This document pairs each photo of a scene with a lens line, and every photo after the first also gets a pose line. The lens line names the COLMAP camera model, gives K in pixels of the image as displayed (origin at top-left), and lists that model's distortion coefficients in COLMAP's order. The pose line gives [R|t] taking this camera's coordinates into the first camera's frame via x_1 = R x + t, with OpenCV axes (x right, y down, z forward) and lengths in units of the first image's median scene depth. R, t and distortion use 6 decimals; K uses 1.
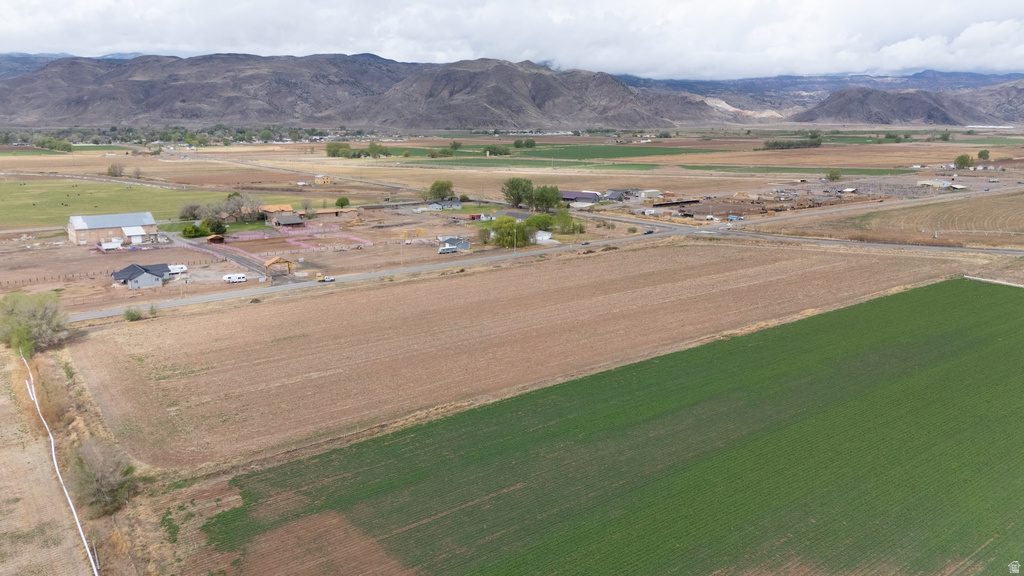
lens RADIAL K [[746.3, 0, 512.0], [0, 746.3, 288.0], [0, 0, 1]] dist [0.090039, -0.091623]
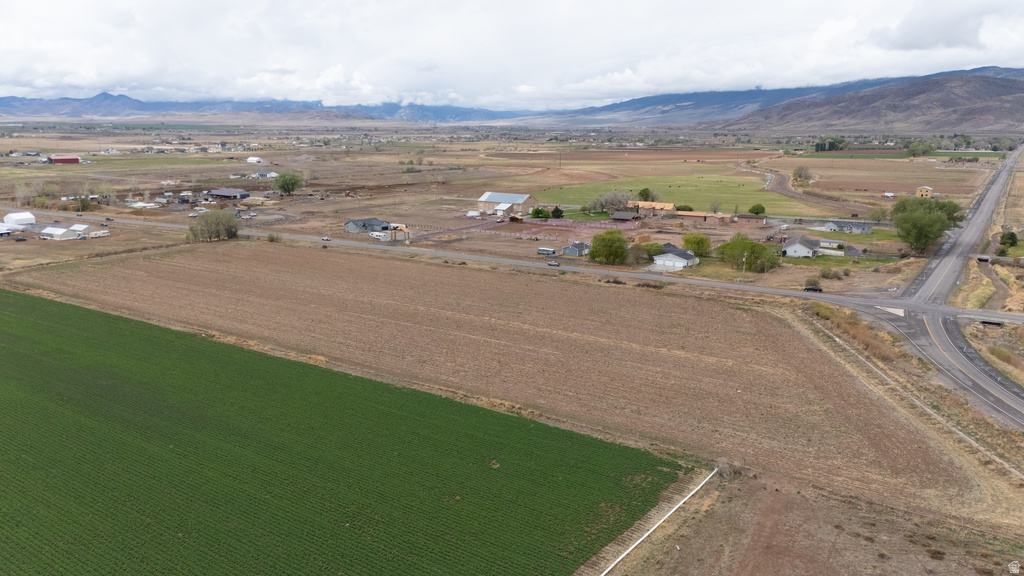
lens RADIAL K [[746.3, 0, 512.0], [0, 746.3, 288.0], [0, 0, 1]] dist [0.090039, -0.091623]
pose [[0.313970, 0.197735, -0.928614, 0.540678], [-0.207263, 0.968757, 0.136206, -0.085849], [0.926534, 0.149703, 0.345144, 0.431525]]
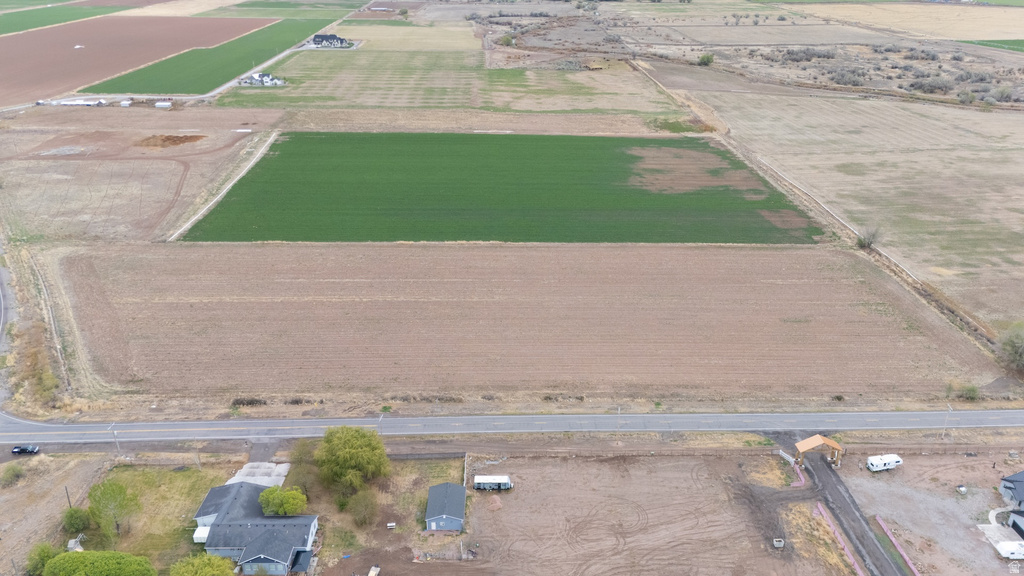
lens RADIAL K [[744.5, 0, 512.0], [0, 744.5, 288.0], [0, 0, 1]] dist [0.084276, -0.076456]
pose [[-0.822592, -0.248827, 0.511300, -0.222955], [0.115033, 0.807765, 0.578172, -0.310102], [-0.556875, 0.534416, -0.635838, 0.847287]]
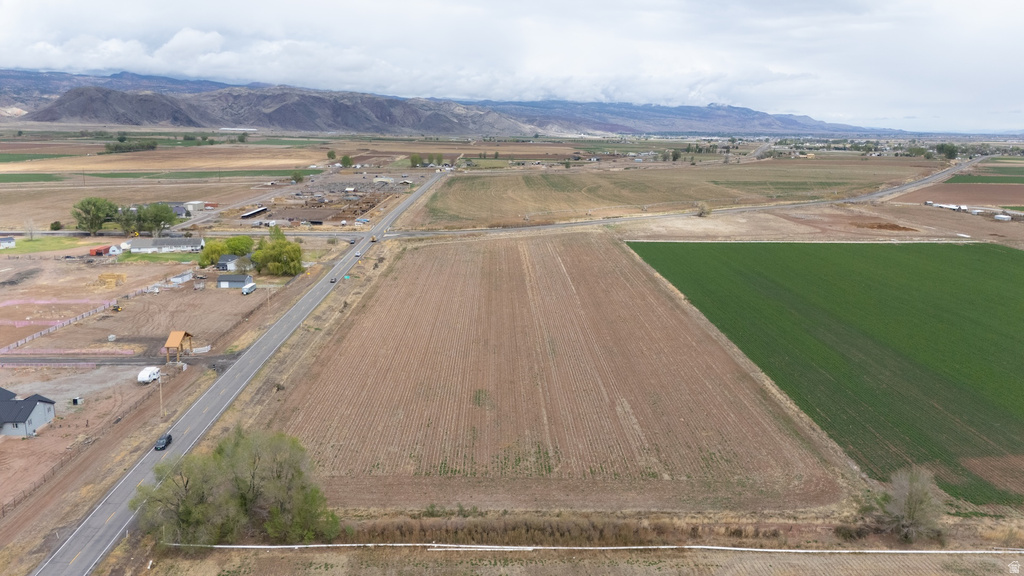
lens RADIAL K [[746.3, 0, 512.0], [0, 746.3, 288.0], [0, 0, 1]] dist [0.090039, -0.091623]
pose [[0.577666, -0.170957, 0.798170, -0.386125], [0.171395, 0.981427, 0.086163, -0.049589], [-0.798076, 0.087029, 0.596239, 0.198525]]
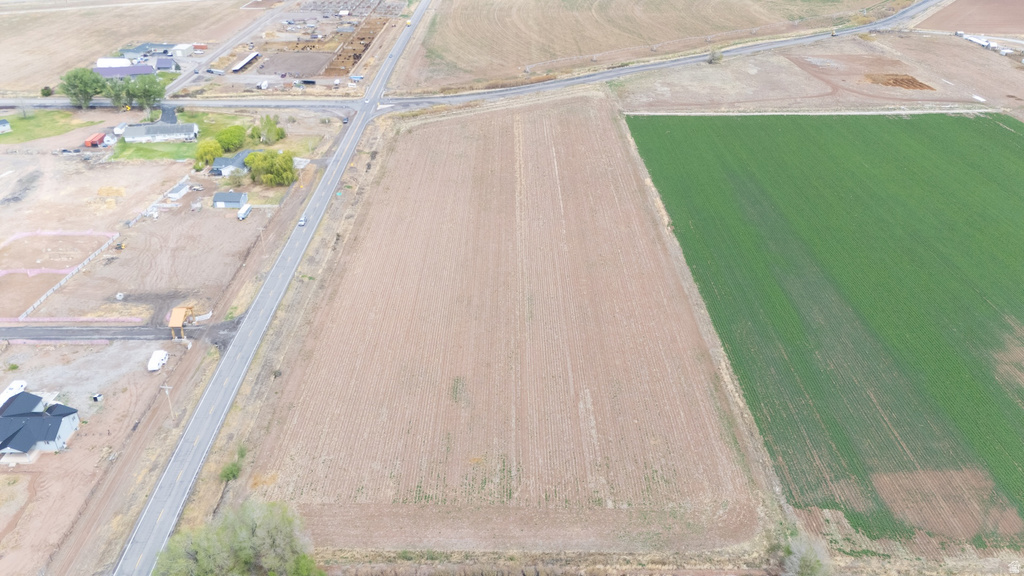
lens RADIAL K [[744.5, 0, 512.0], [0, 744.5, 288.0], [0, 0, 1]] dist [0.084276, -0.076456]
pose [[0.594229, -0.399665, 0.697968, -0.355897], [0.173656, 0.911086, 0.373853, -0.158603], [-0.785325, -0.100948, 0.610798, 0.170952]]
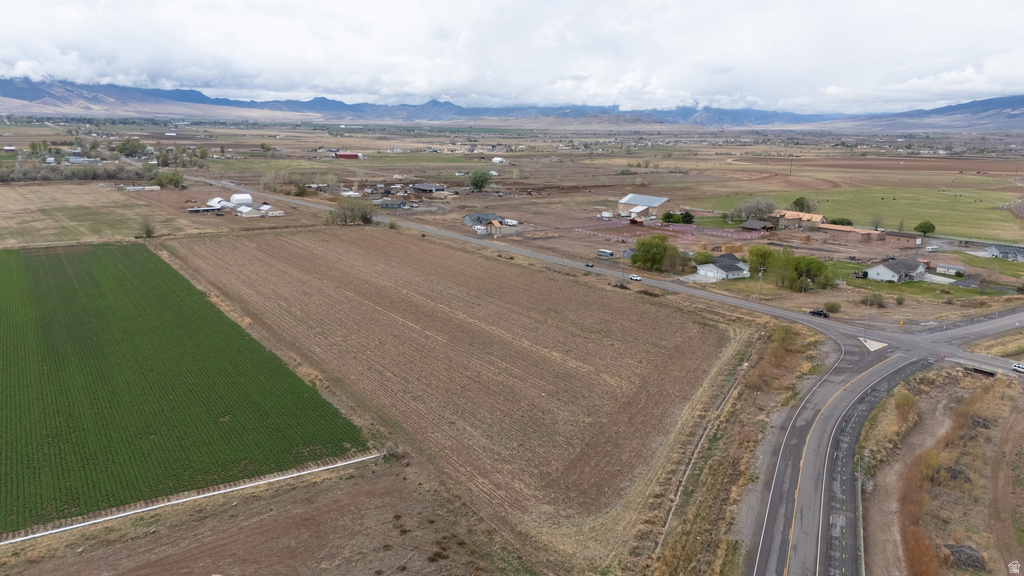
lens RADIAL K [[746.3, 0, 512.0], [0, 746.3, 288.0], [0, 0, 1]] dist [0.090039, -0.091623]
pose [[-0.063802, 0.204408, -0.976804, 0.575983], [-0.232058, 0.948930, 0.213733, -0.124186], [0.970607, 0.240312, -0.013109, 0.615983]]
